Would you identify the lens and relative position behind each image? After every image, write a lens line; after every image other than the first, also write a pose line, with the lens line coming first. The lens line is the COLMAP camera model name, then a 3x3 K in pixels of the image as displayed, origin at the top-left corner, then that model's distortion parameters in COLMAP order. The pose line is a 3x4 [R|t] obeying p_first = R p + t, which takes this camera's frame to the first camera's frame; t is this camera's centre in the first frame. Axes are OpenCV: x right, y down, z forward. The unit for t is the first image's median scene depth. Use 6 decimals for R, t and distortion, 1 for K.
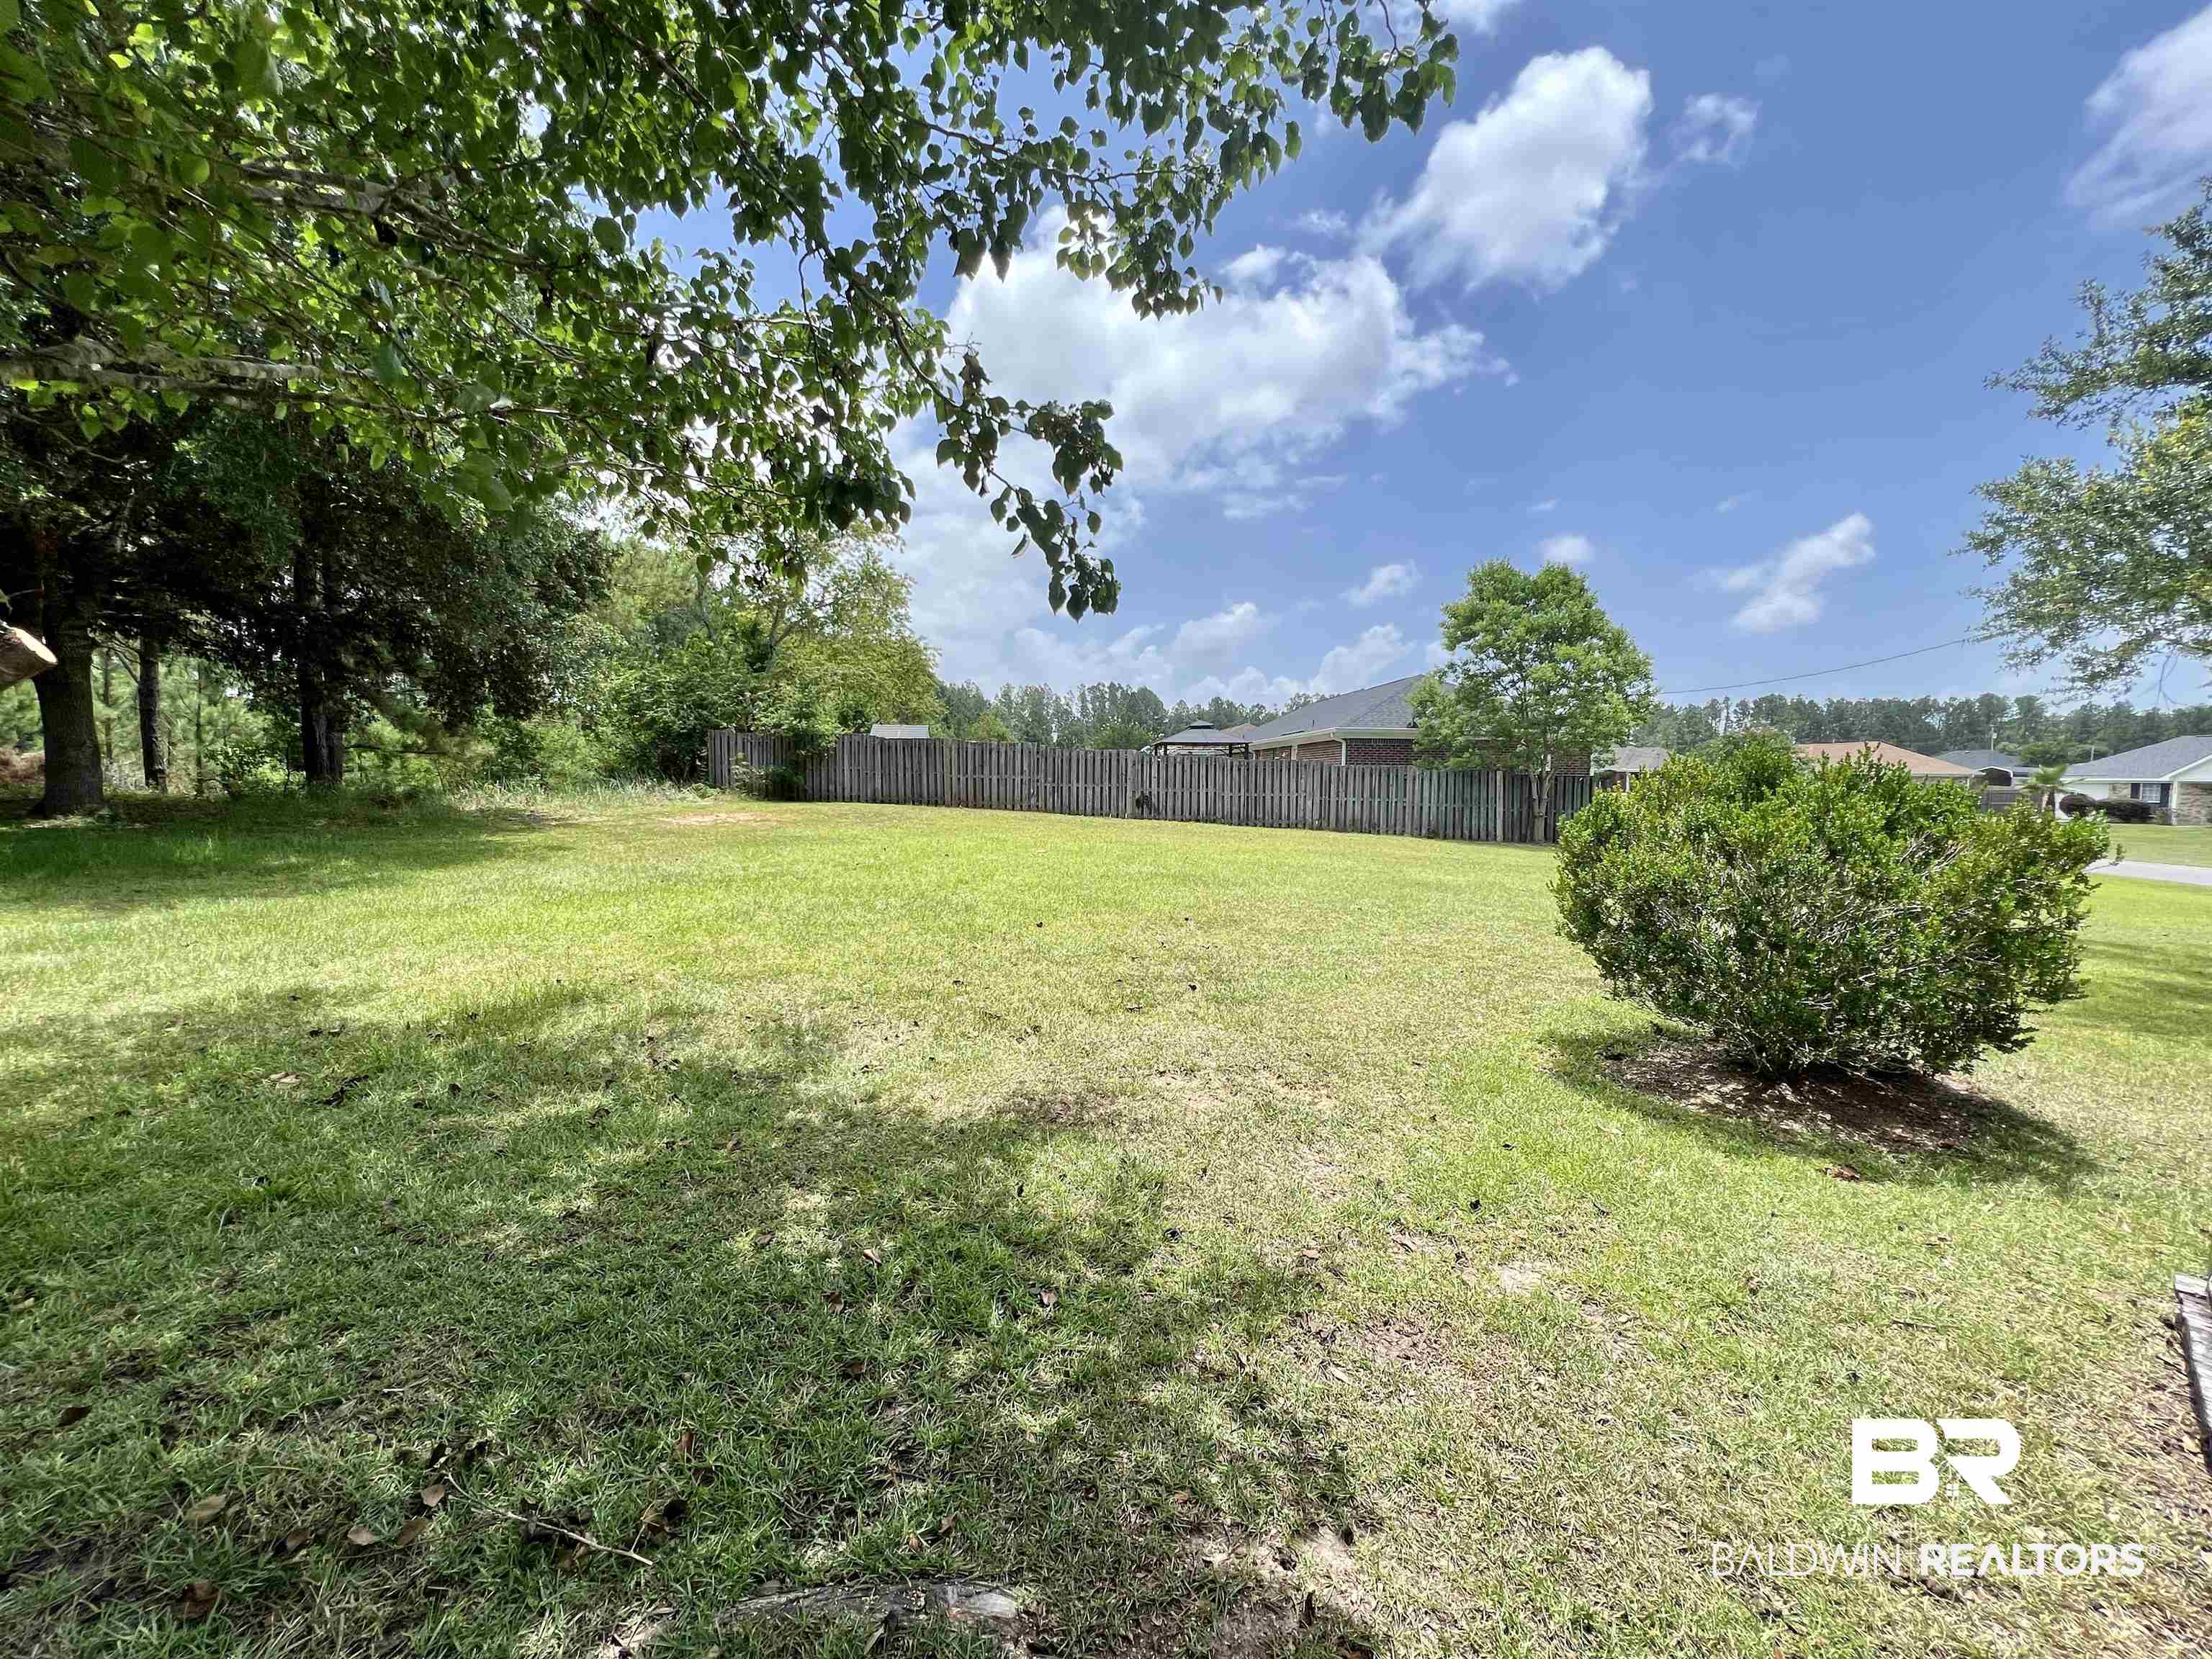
lens RADIAL K [[887.4, 0, 1104.2], [0, 887.4, 828.3], [0, 0, 1]] dist [0.001395, 0.000431]
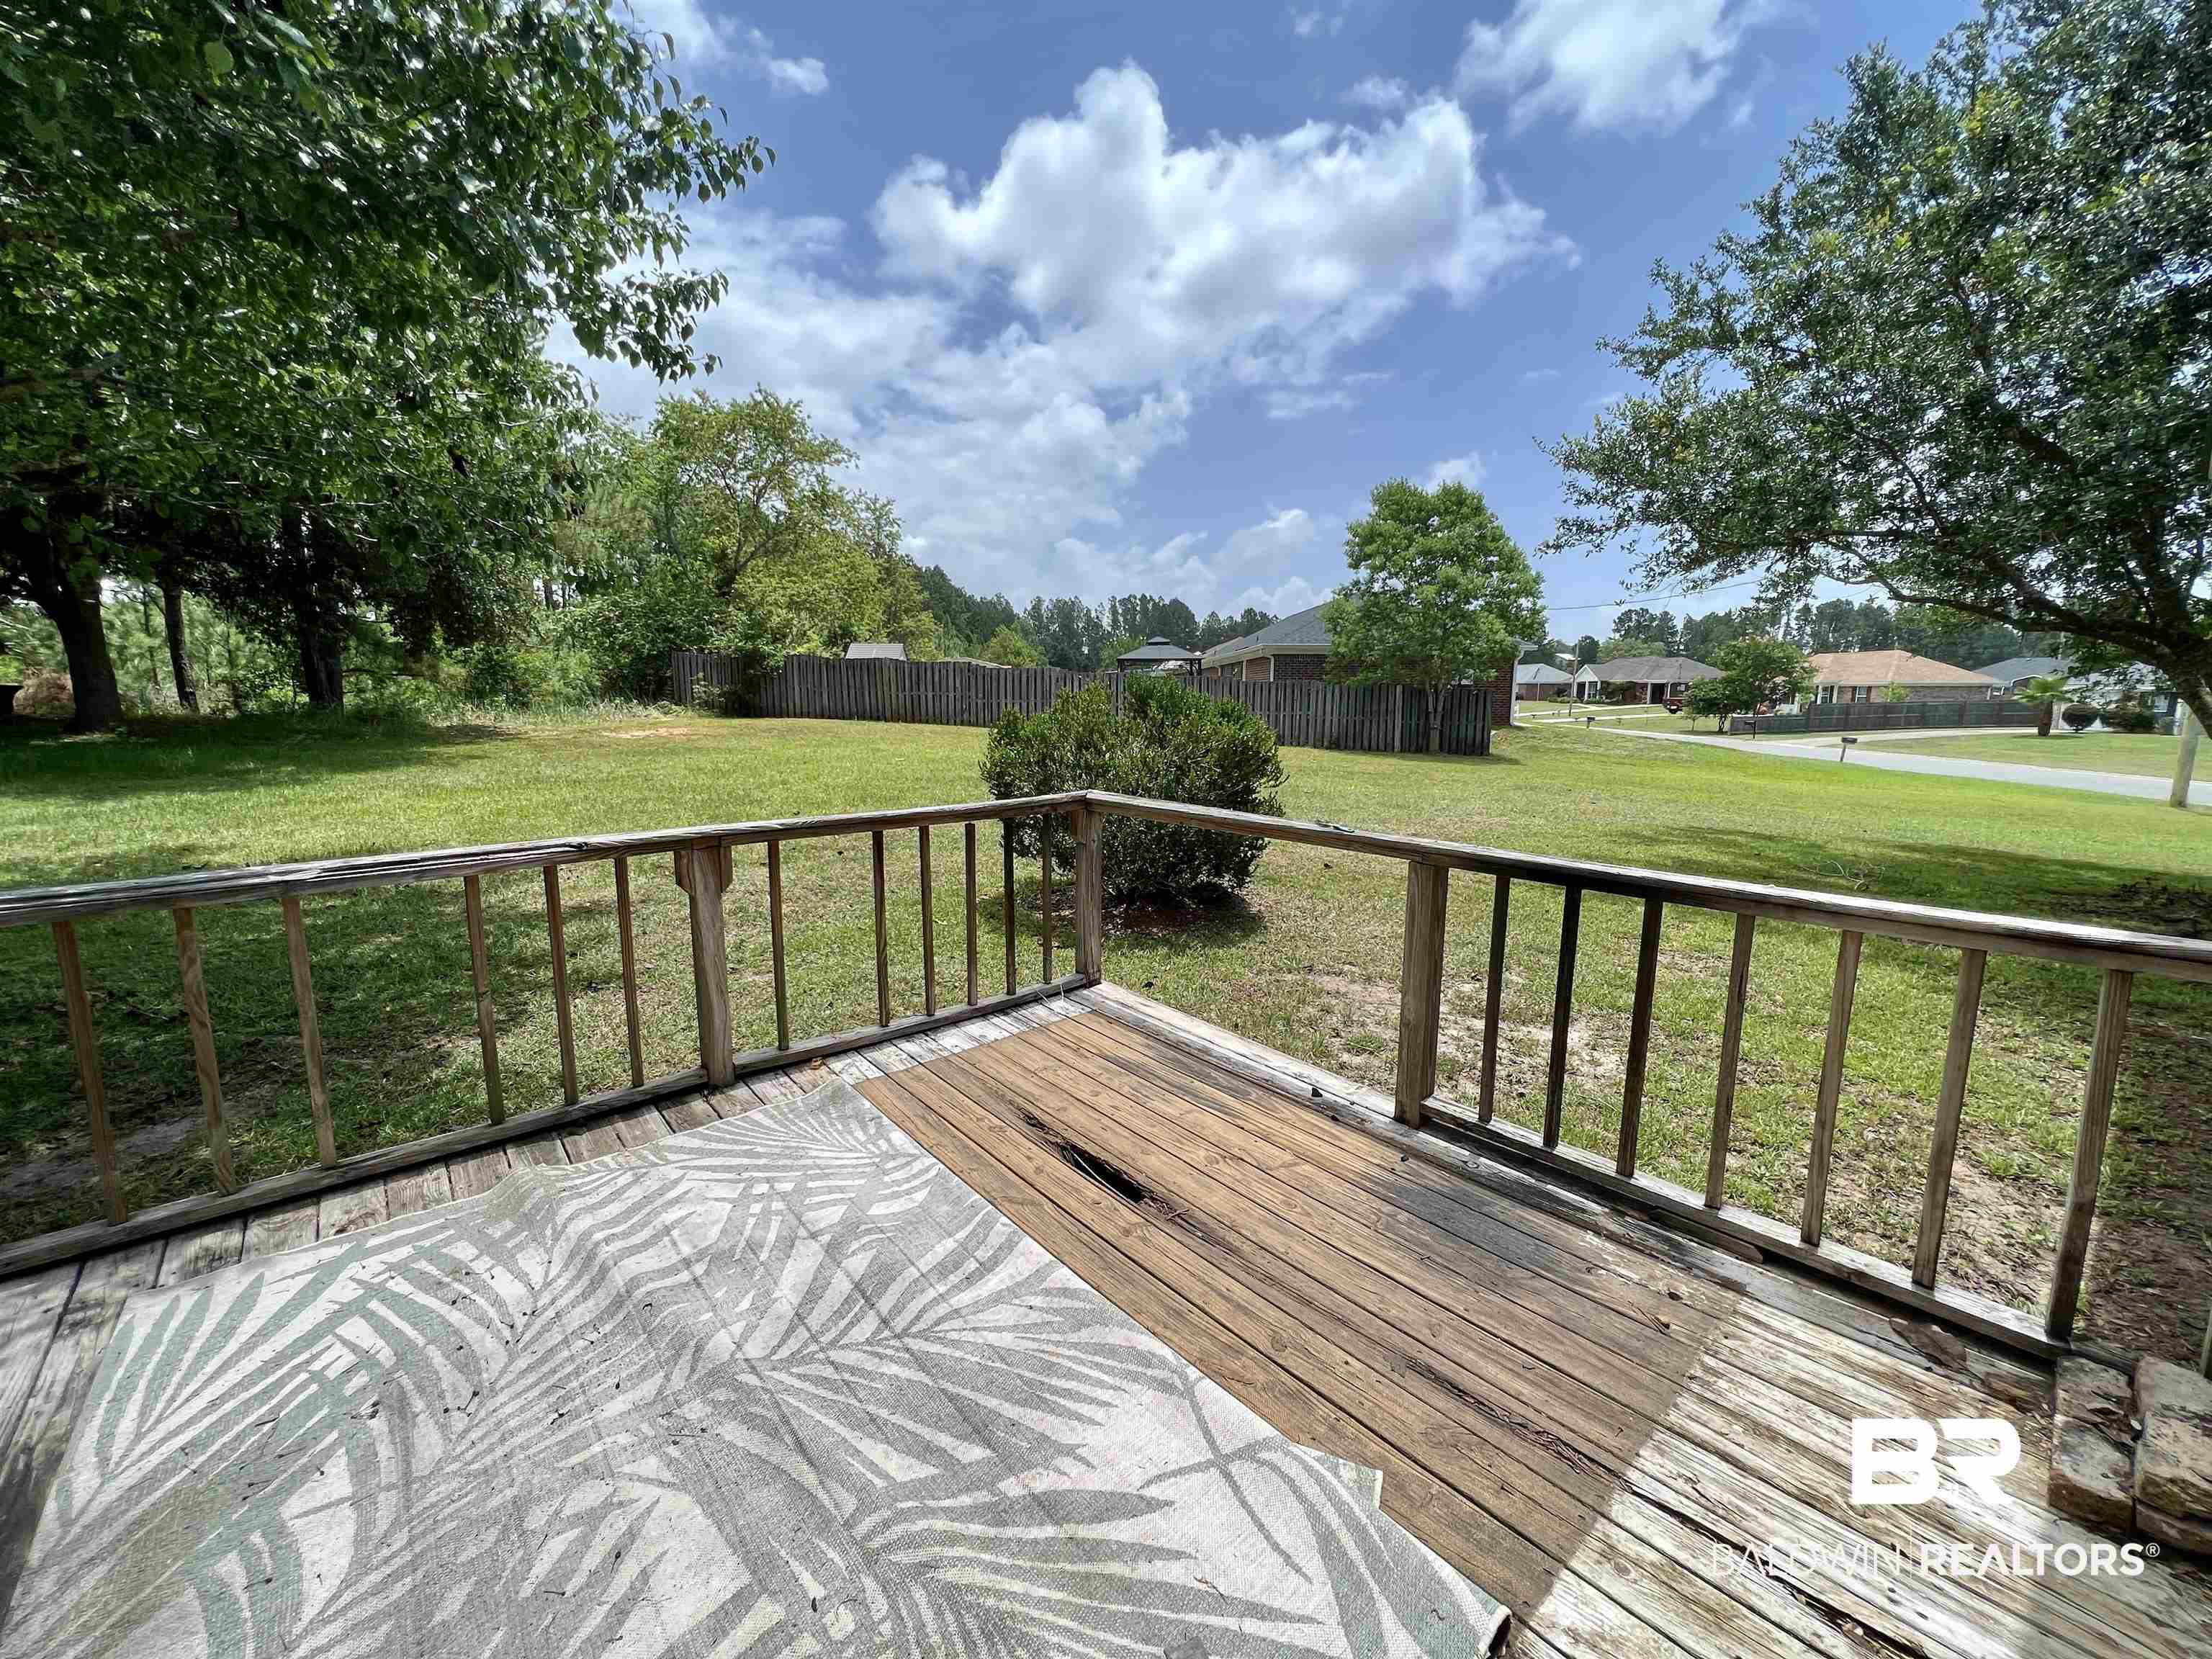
lens RADIAL K [[893.9, 0, 1105.3], [0, 893.9, 809.9], [0, 0, 1]] dist [-0.001293, -0.000154]
pose [[0.998929, 0.000236, -0.046275, 0.139980], [0.003218, 0.997212, 0.074553, 0.002926], [0.046164, -0.074622, 0.996143, -0.083975]]
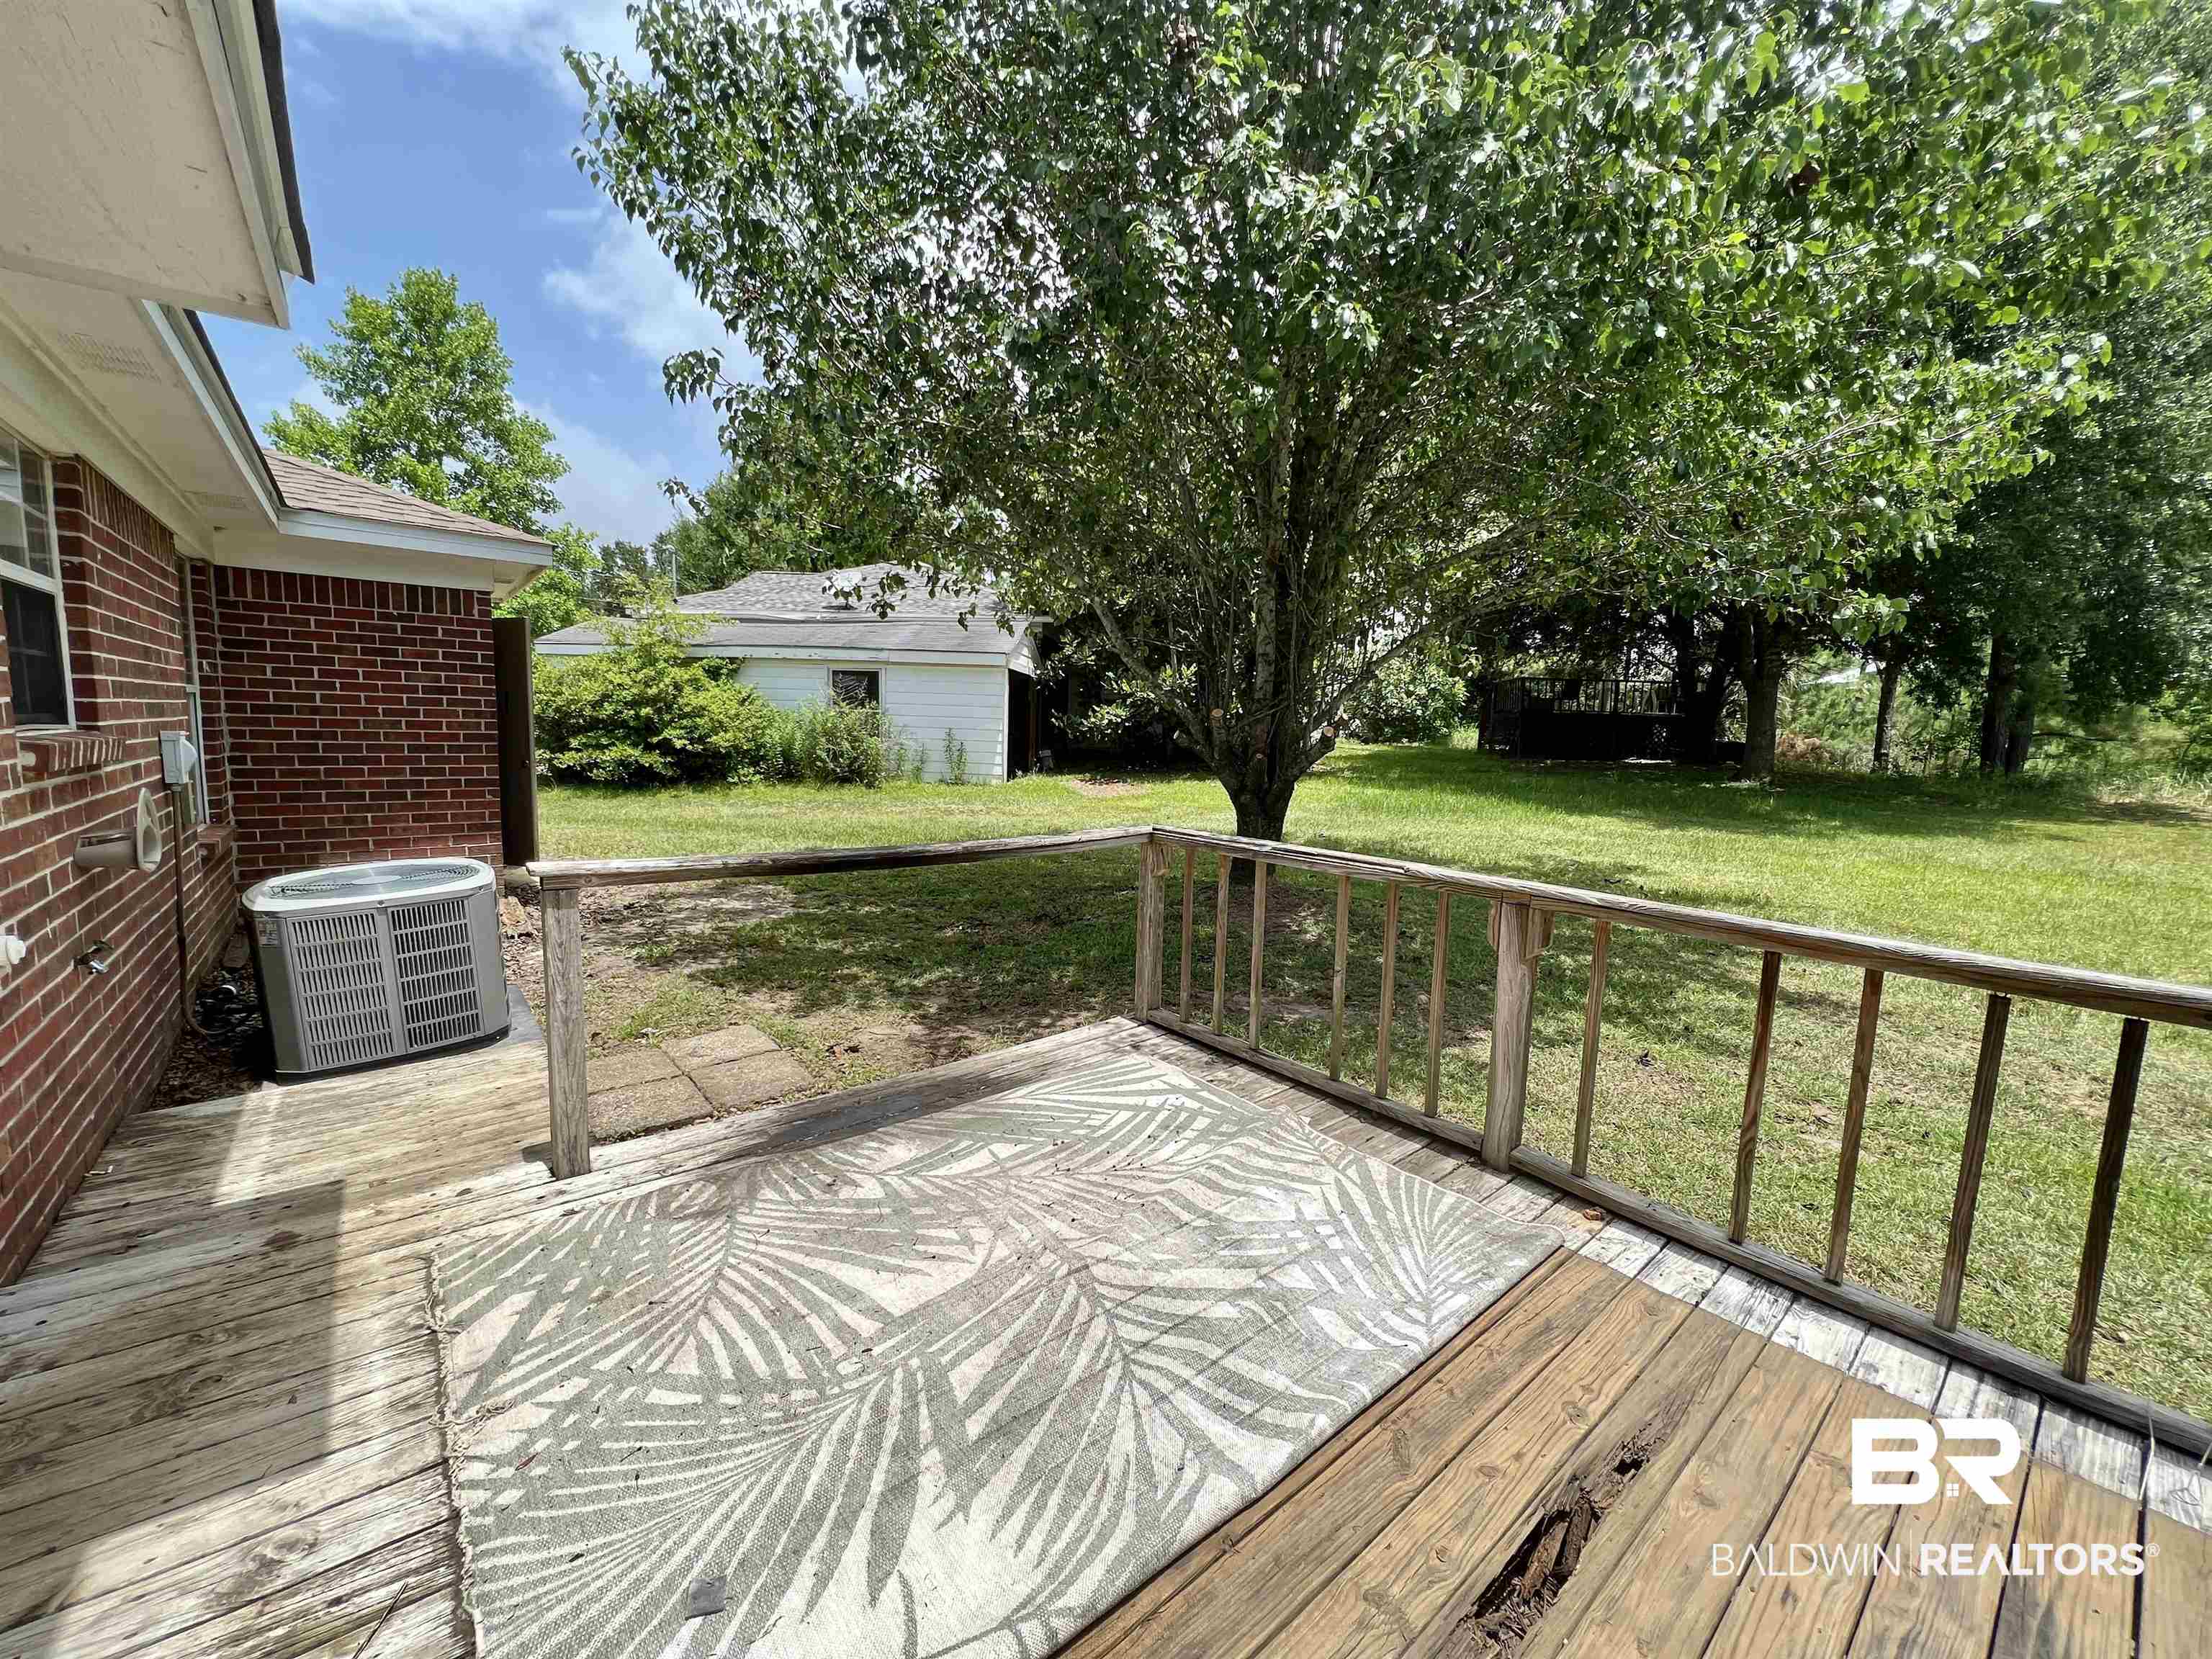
lens RADIAL K [[887.4, 0, 1104.2], [0, 887.4, 828.3], [0, 0, 1]] dist [0.001395, 0.000431]
pose [[-0.063897, 0.106952, -0.992209, 0.208276], [-0.089155, 0.989653, 0.112418, -0.001406], [0.993966, 0.095644, -0.053701, 0.011334]]
